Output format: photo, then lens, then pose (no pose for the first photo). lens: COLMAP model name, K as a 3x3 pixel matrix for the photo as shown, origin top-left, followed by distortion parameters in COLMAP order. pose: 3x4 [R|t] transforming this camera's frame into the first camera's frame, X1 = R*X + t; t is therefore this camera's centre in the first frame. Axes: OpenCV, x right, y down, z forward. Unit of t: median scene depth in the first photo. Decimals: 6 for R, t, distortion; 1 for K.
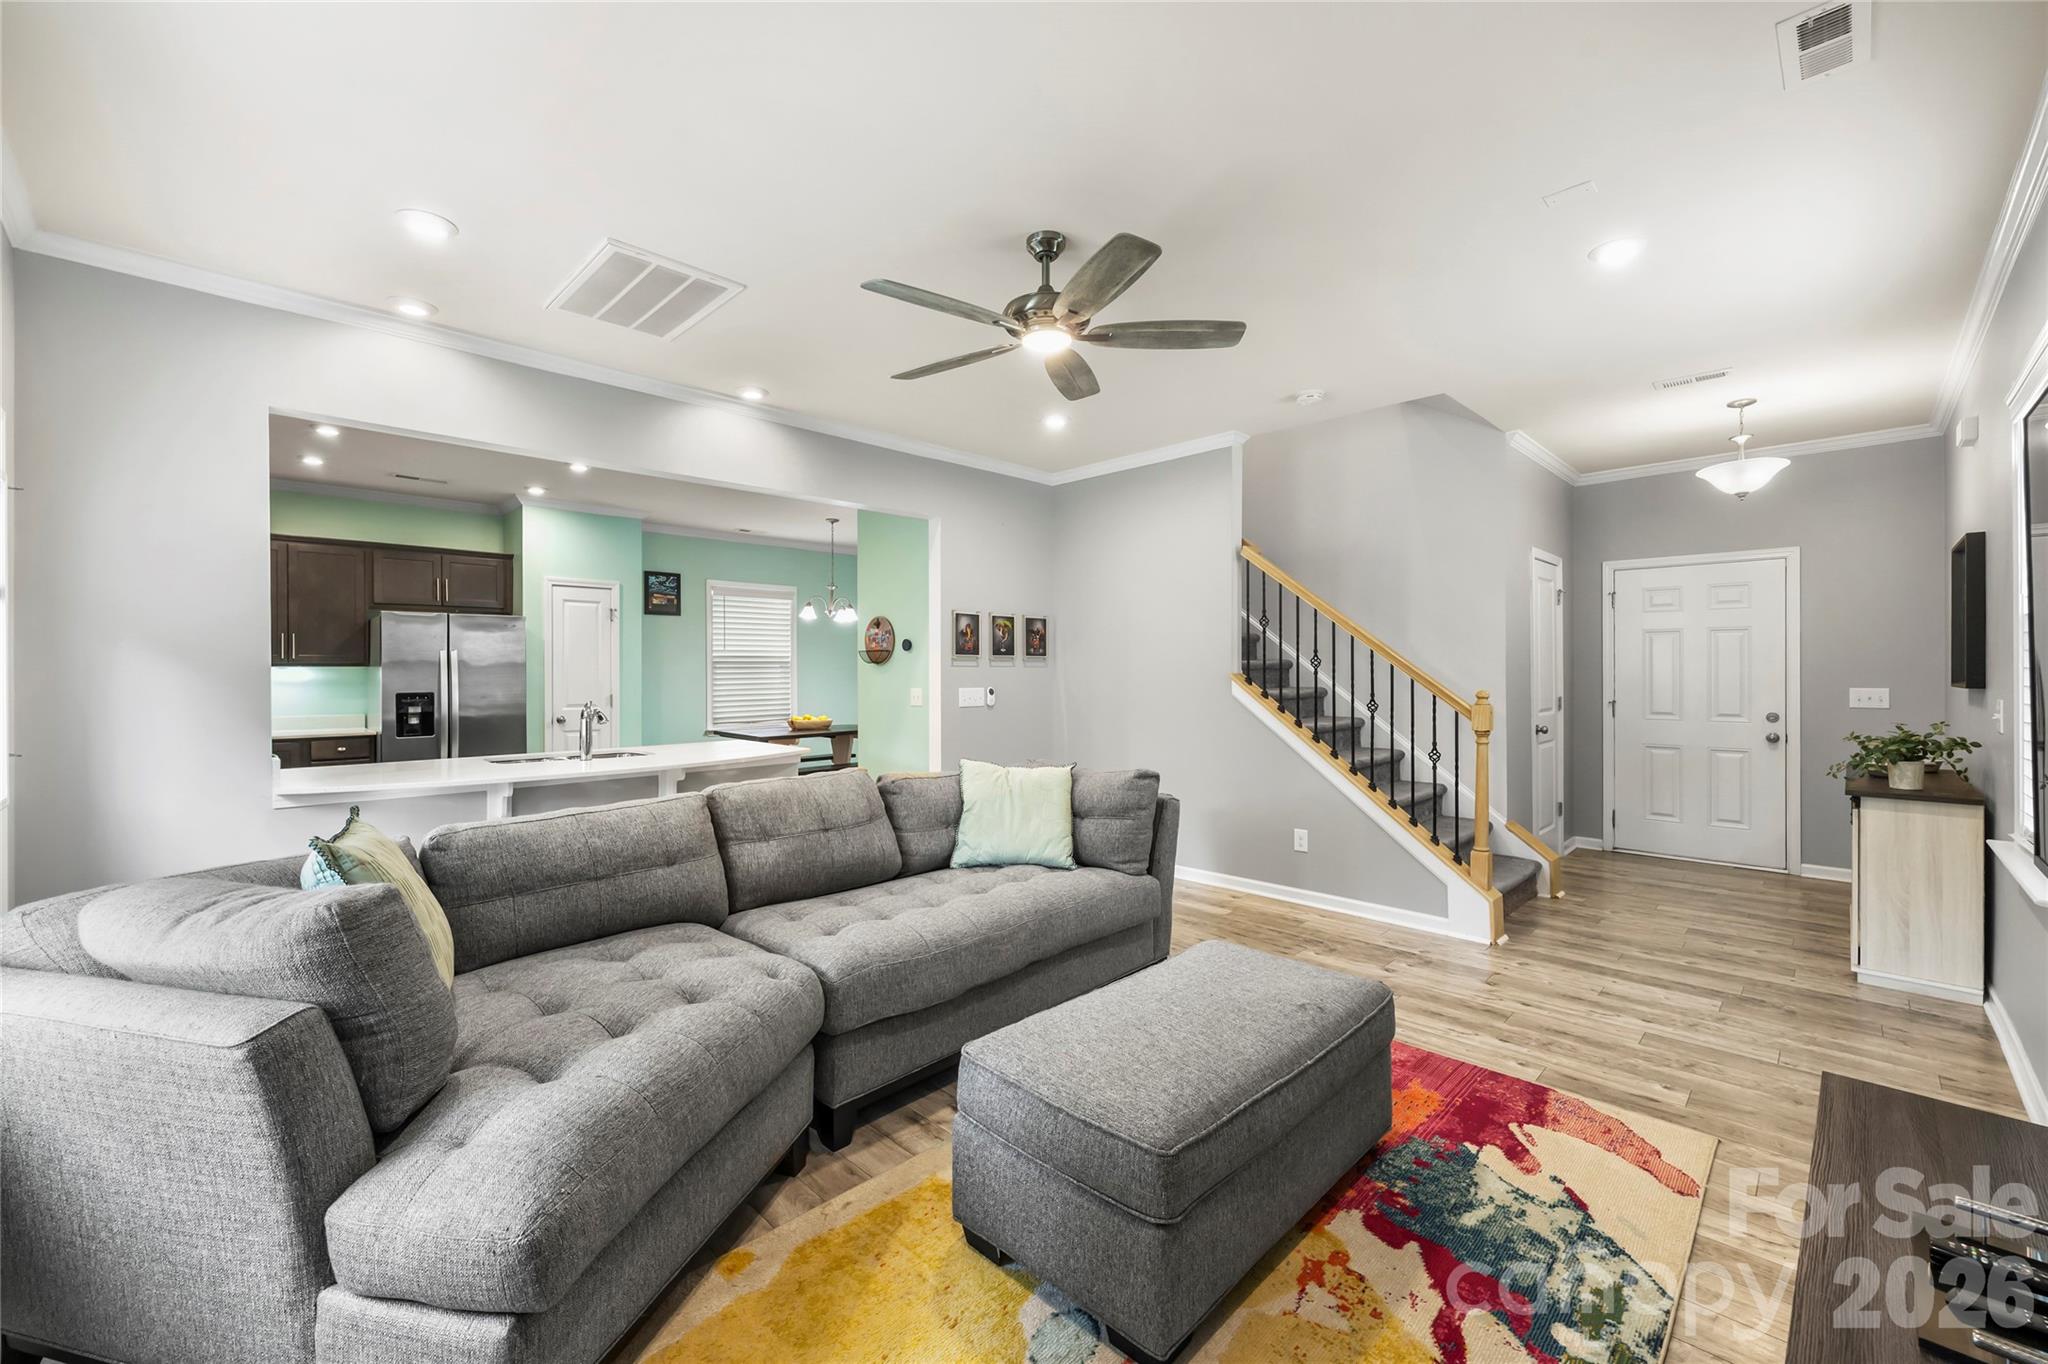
lens RADIAL K [[821.5, 0, 1017.8], [0, 821.5, 674.1], [0, 0, 1]] dist [-0.002050, 0.000202]
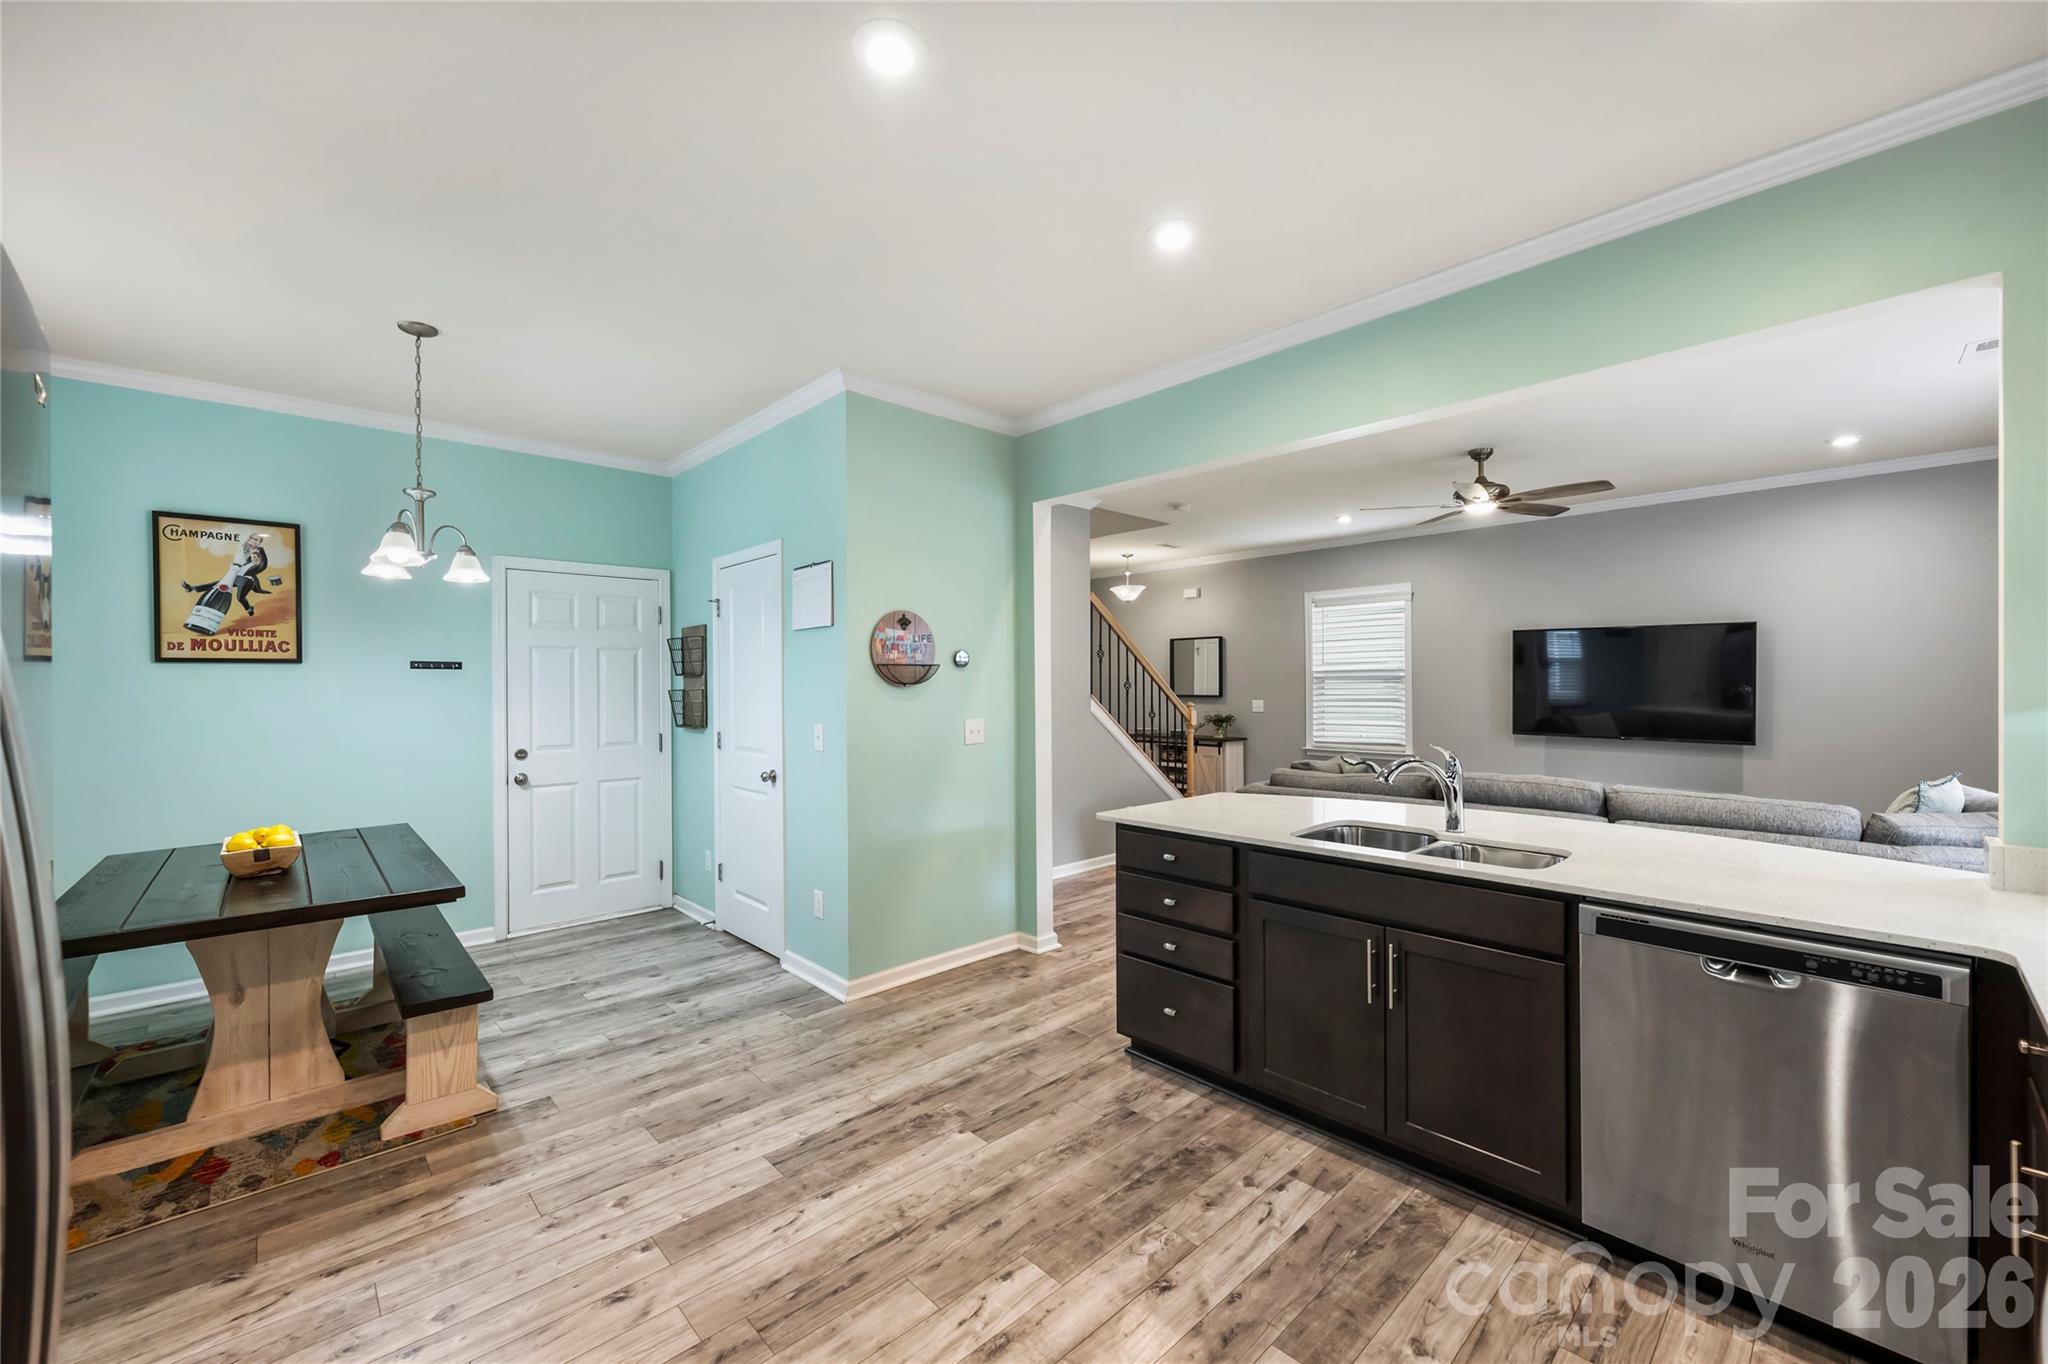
lens RADIAL K [[821.5, 0, 1004.9], [0, 821.5, 685.5], [0, 0, 1]] dist [-0.002050, 0.000202]
pose [[0.031442, -0.000770, 0.999505, -0.895541], [0.006763, 0.999977, 0.000557, -0.013300], [-0.999483, 0.006742, 0.031446, 1.001352]]
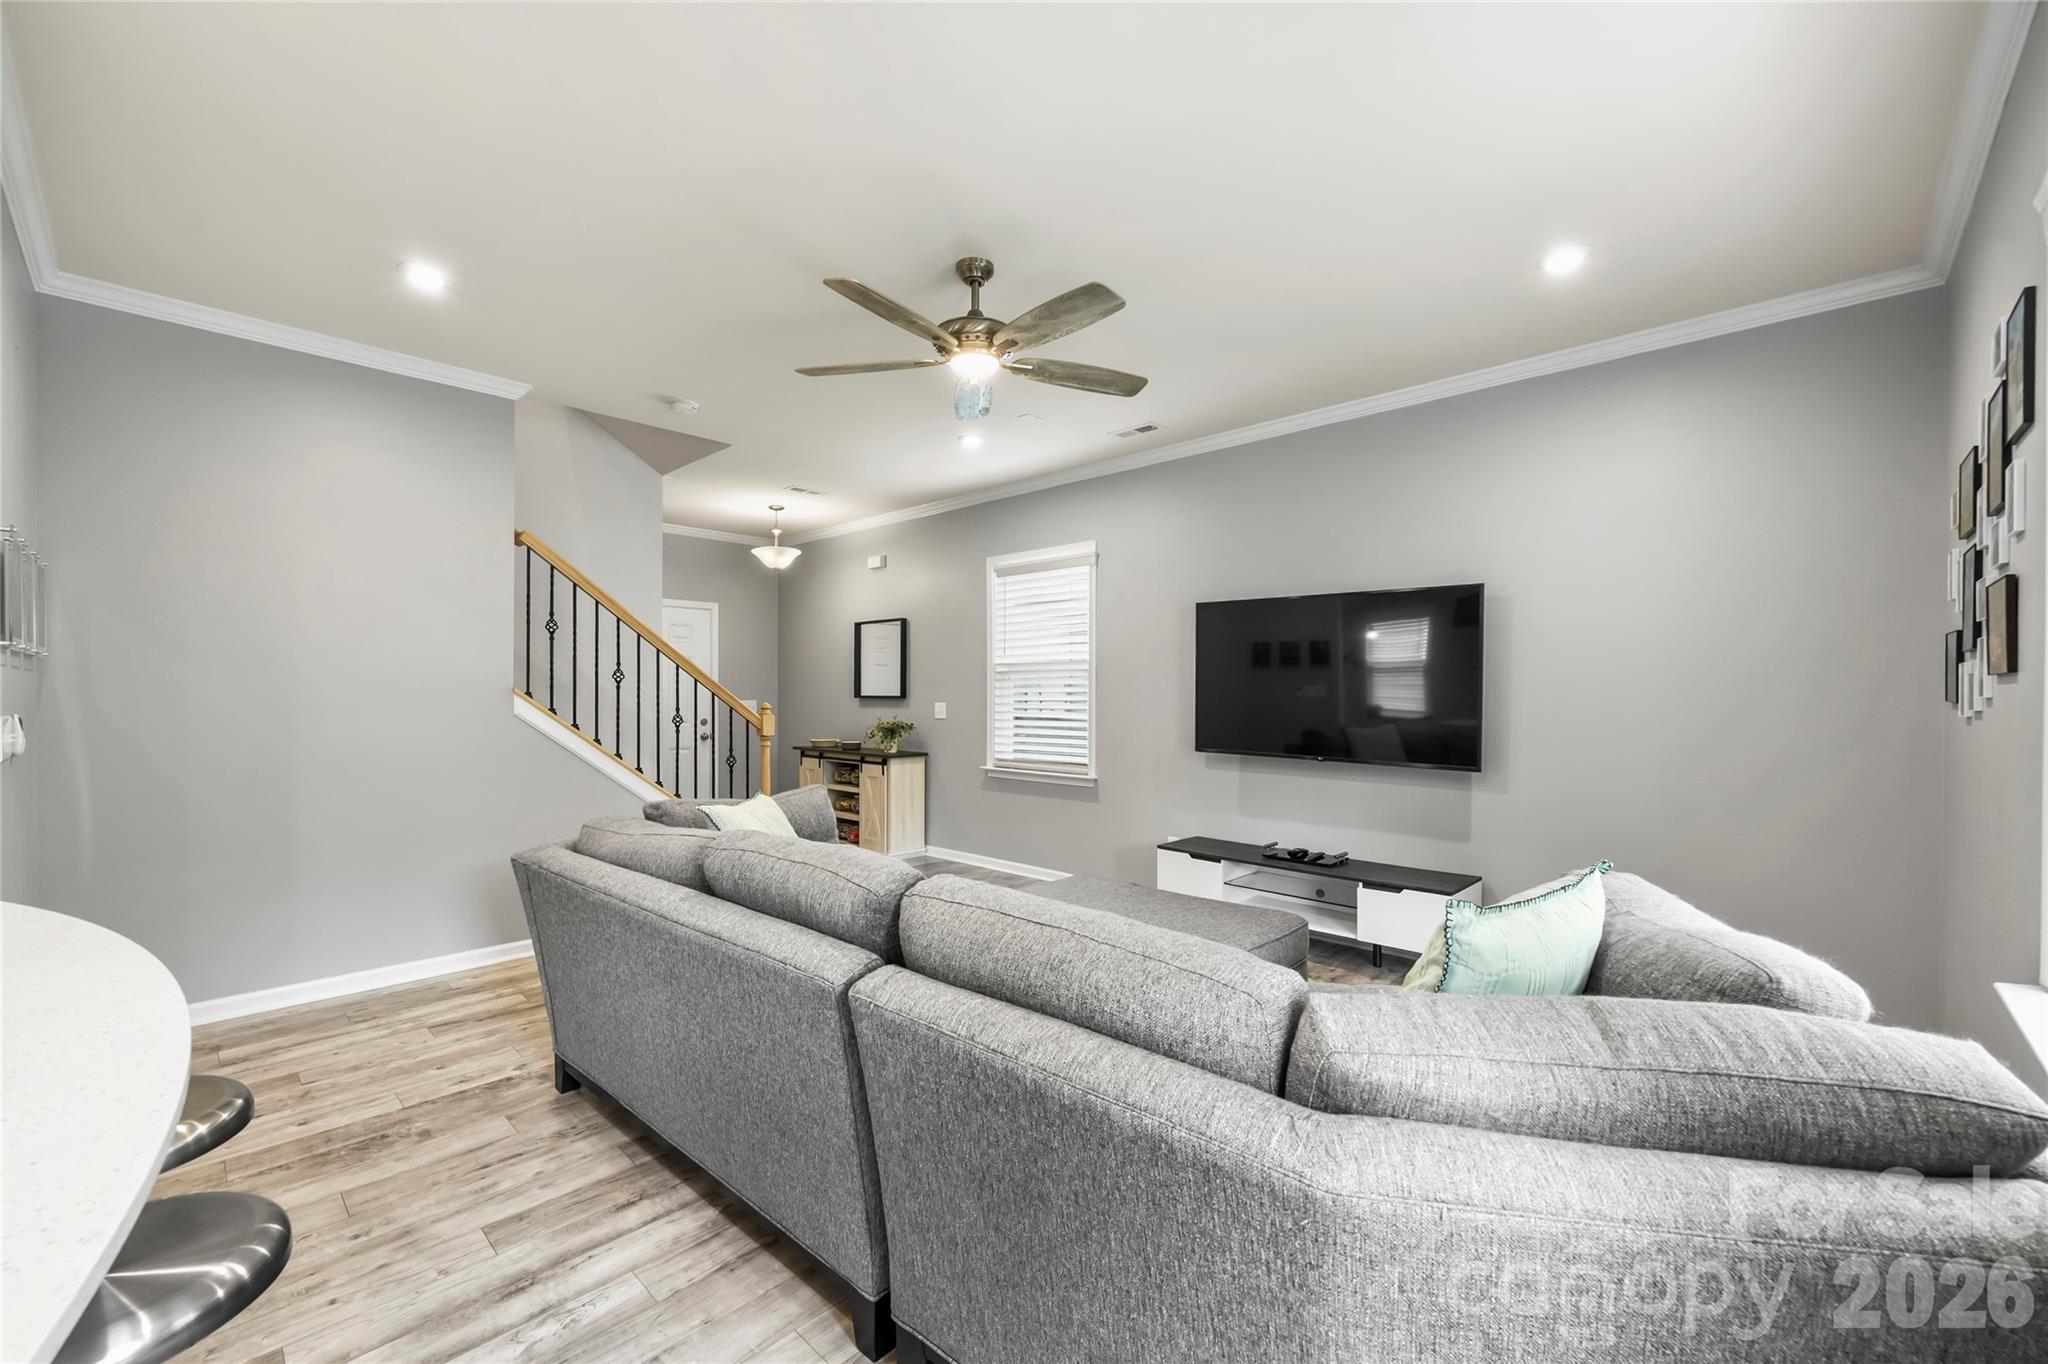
lens RADIAL K [[821.5, 0, 1031.2], [0, 821.5, 695.7], [0, 0, 1]] dist [-0.002050, 0.000202]
pose [[-0.035893, -0.001082, 0.999355, -0.506009], [-0.004089, 0.999991, 0.000936, 0.006225], [-0.999347, -0.004053, -0.035897, 0.490535]]
